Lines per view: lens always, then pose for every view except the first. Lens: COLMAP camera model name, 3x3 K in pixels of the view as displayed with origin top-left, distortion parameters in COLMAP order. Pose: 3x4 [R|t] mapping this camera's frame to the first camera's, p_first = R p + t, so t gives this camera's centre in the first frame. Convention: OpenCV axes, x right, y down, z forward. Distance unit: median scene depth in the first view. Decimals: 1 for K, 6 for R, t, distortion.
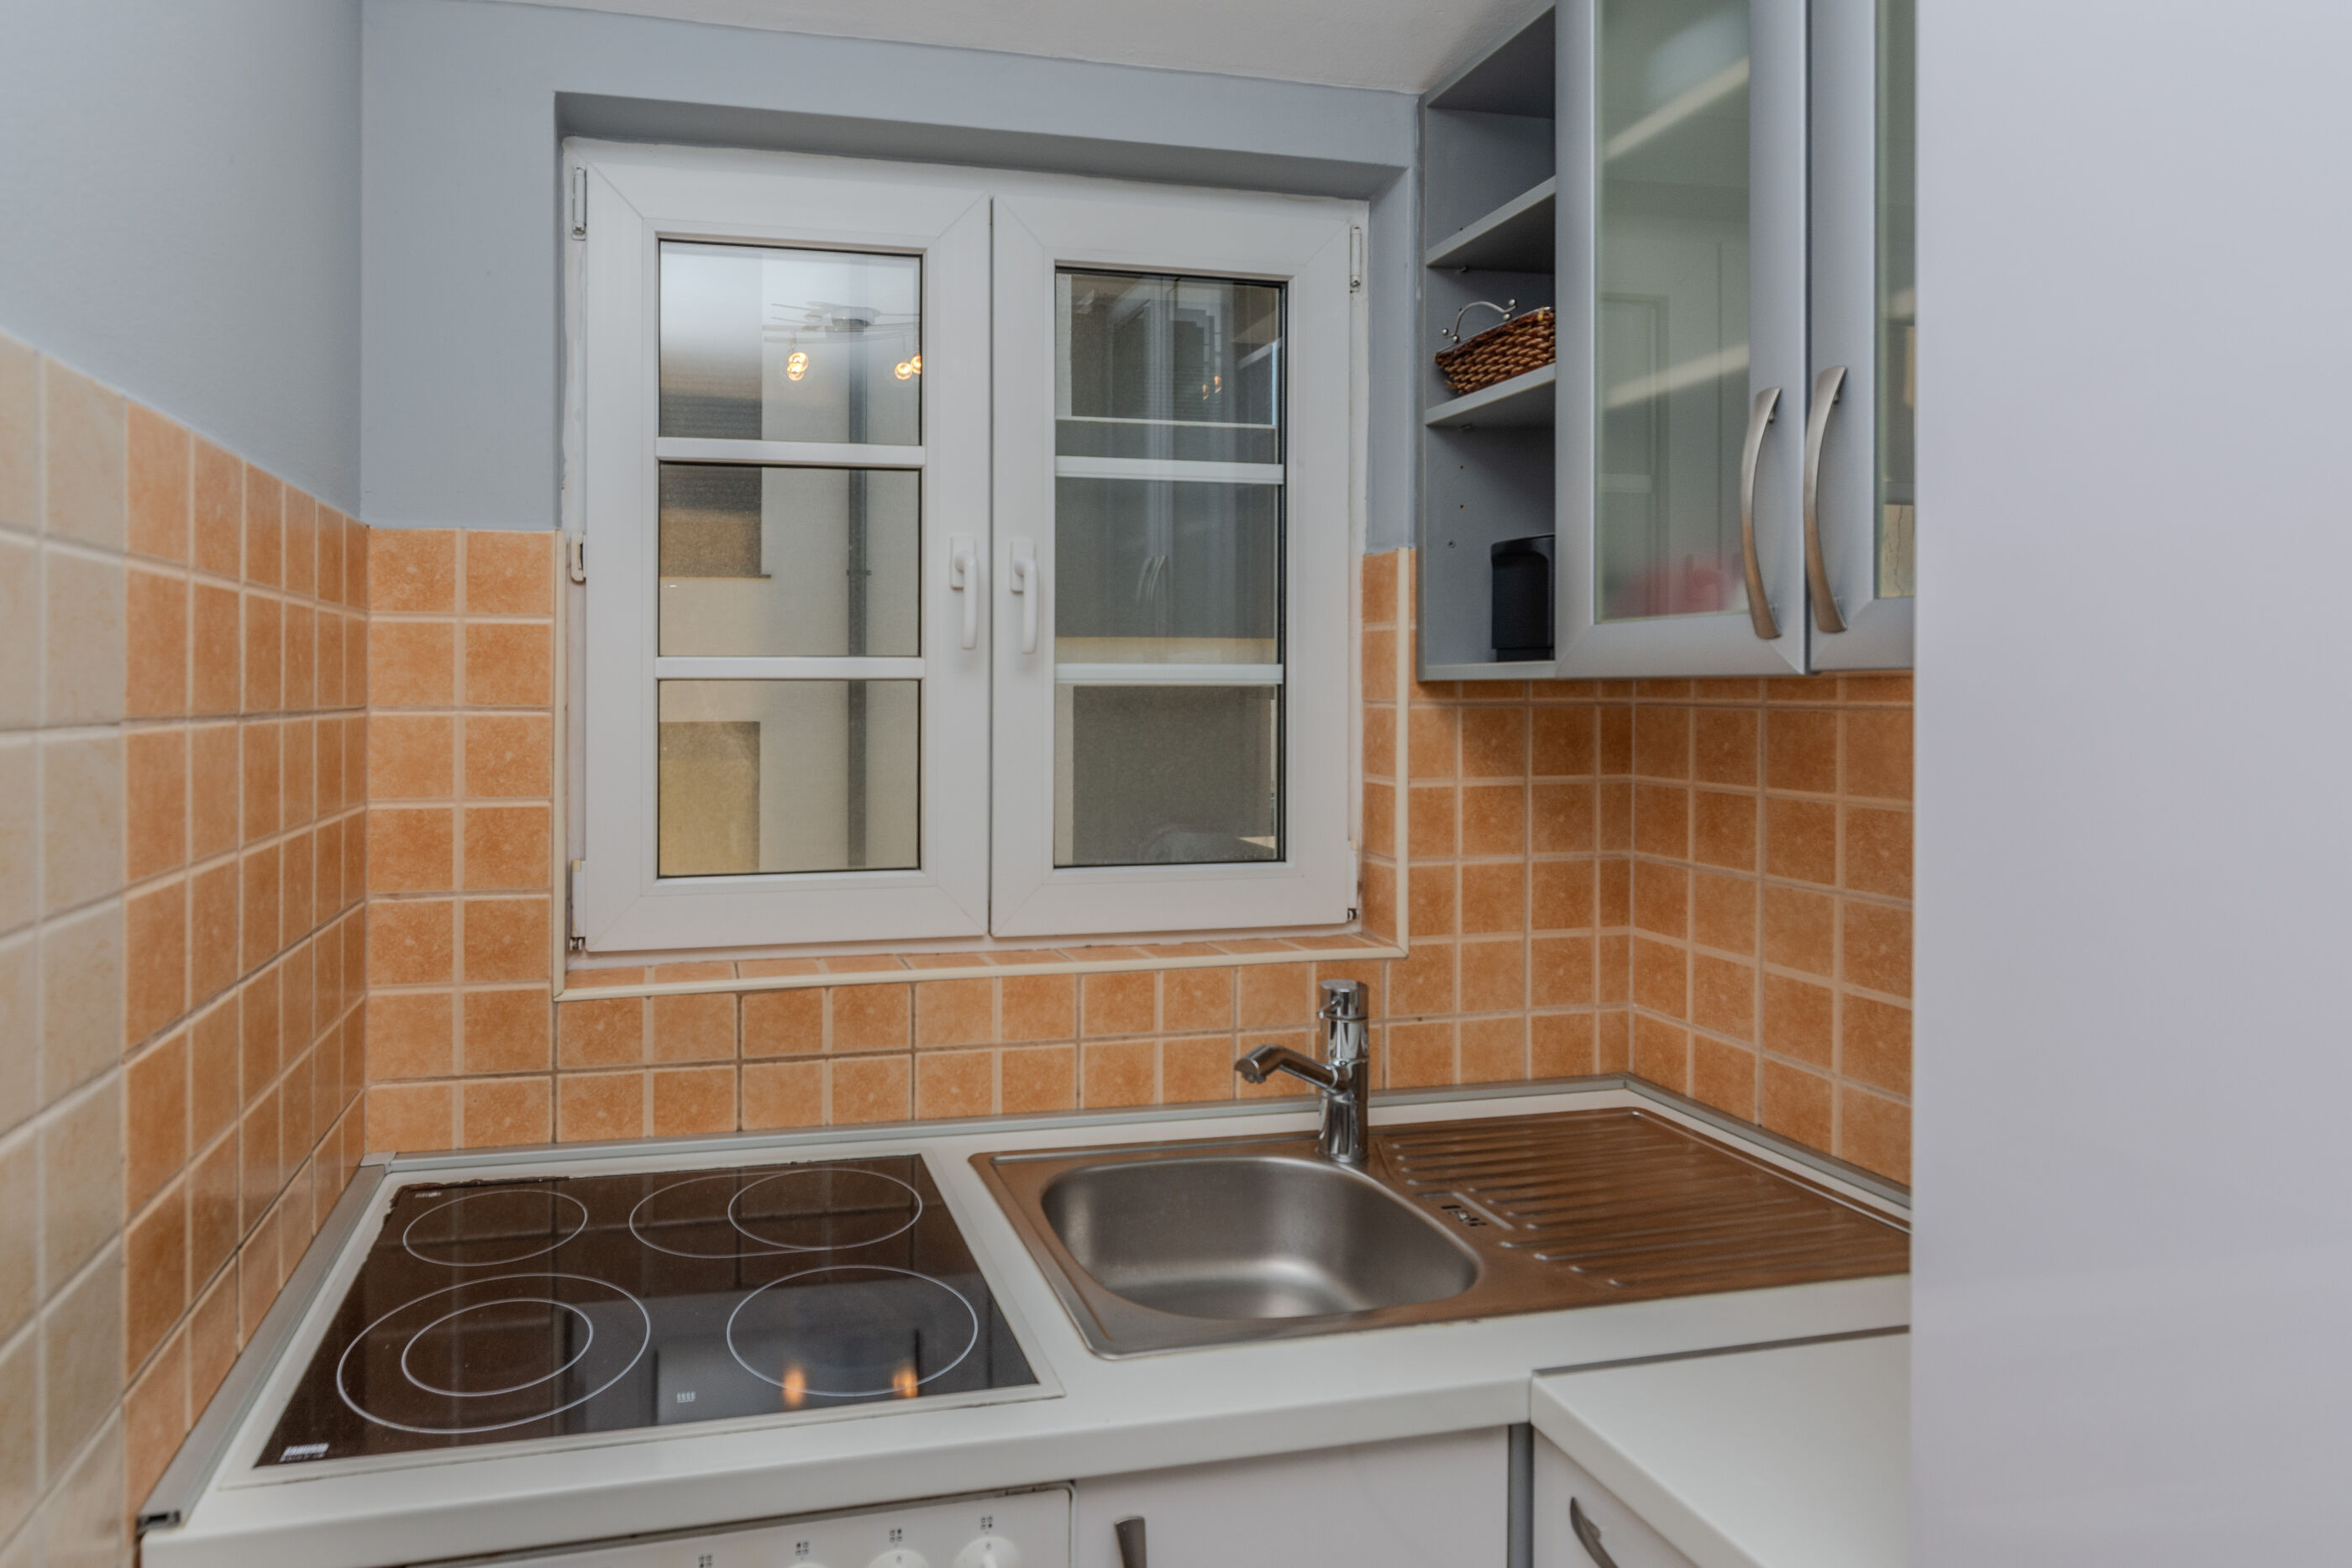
lens RADIAL K [[1234.9, 0, 922.2], [0, 1234.9, 699.4], [0, 0, 1]] dist [0.001798, 0.000106]
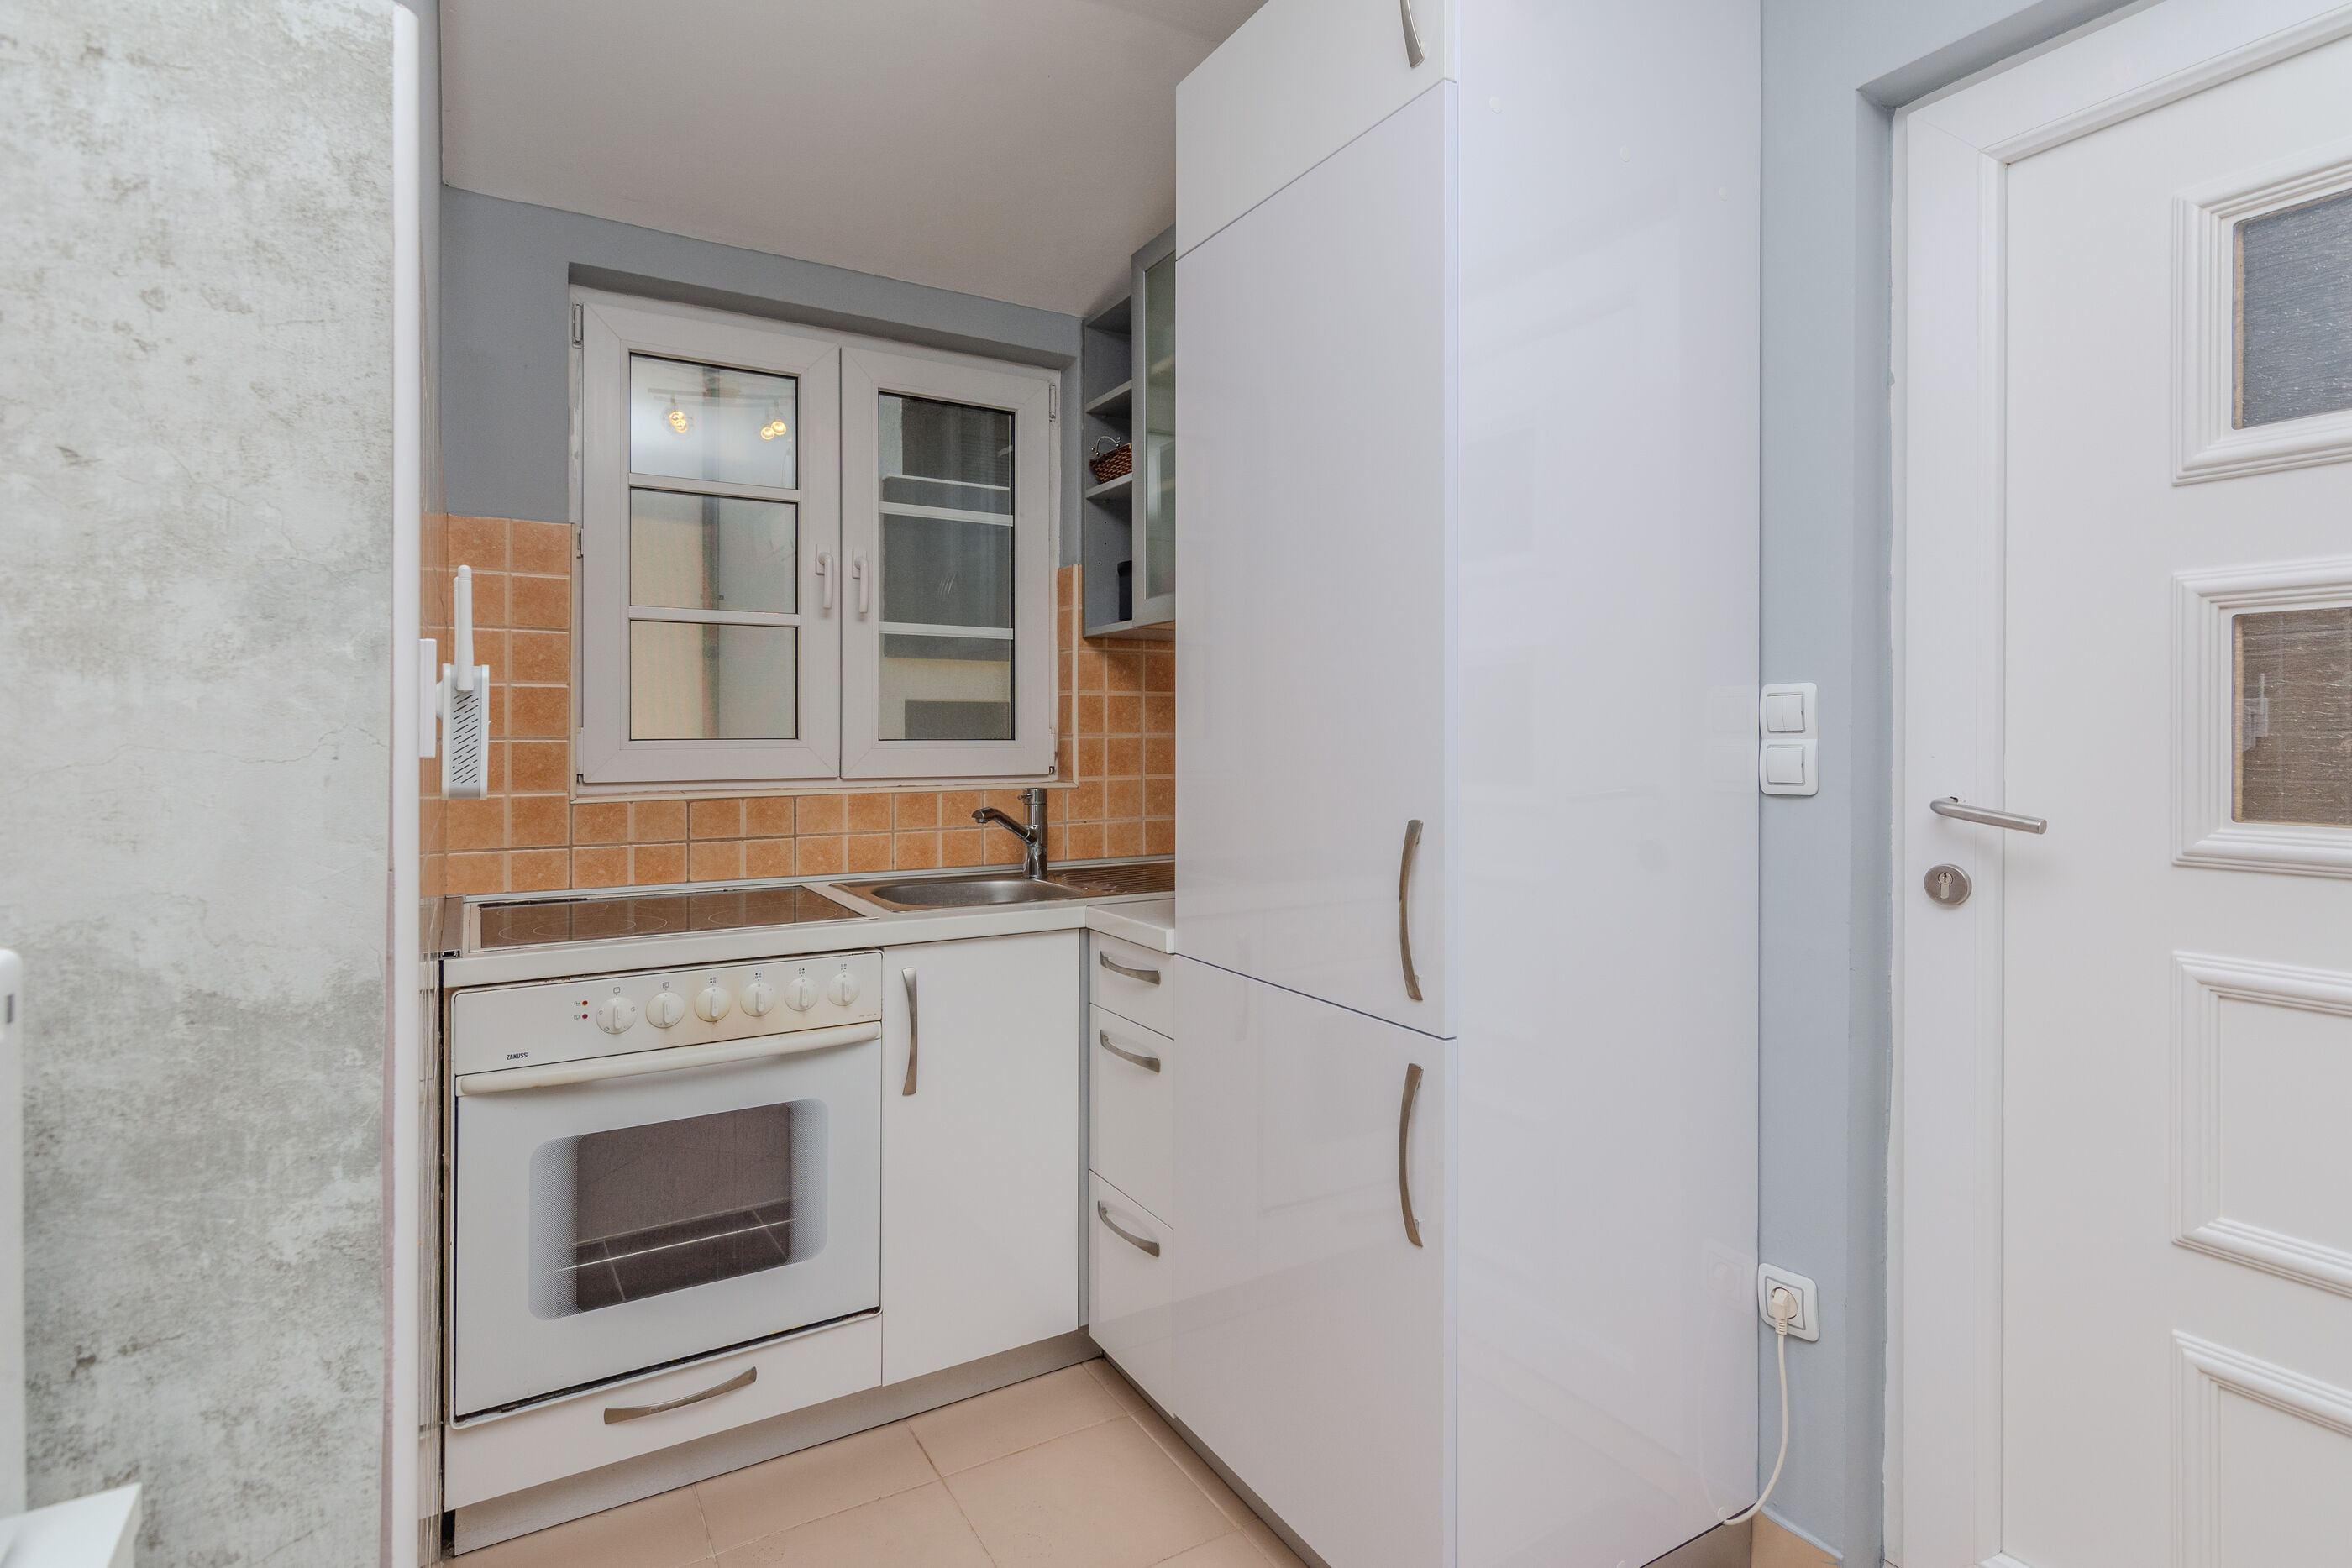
lens RADIAL K [[1151.6, 0, 1192.1], [0, 1151.6, 738.2], [0, 0, 1]] dist [0.001832, 0.000303]
pose [[0.936567, -0.002208, 0.350480, -0.048617], [0.002223, 0.999997, 0.000361, 0.137412], [-0.350480, 0.000441, 0.936570, -0.671119]]
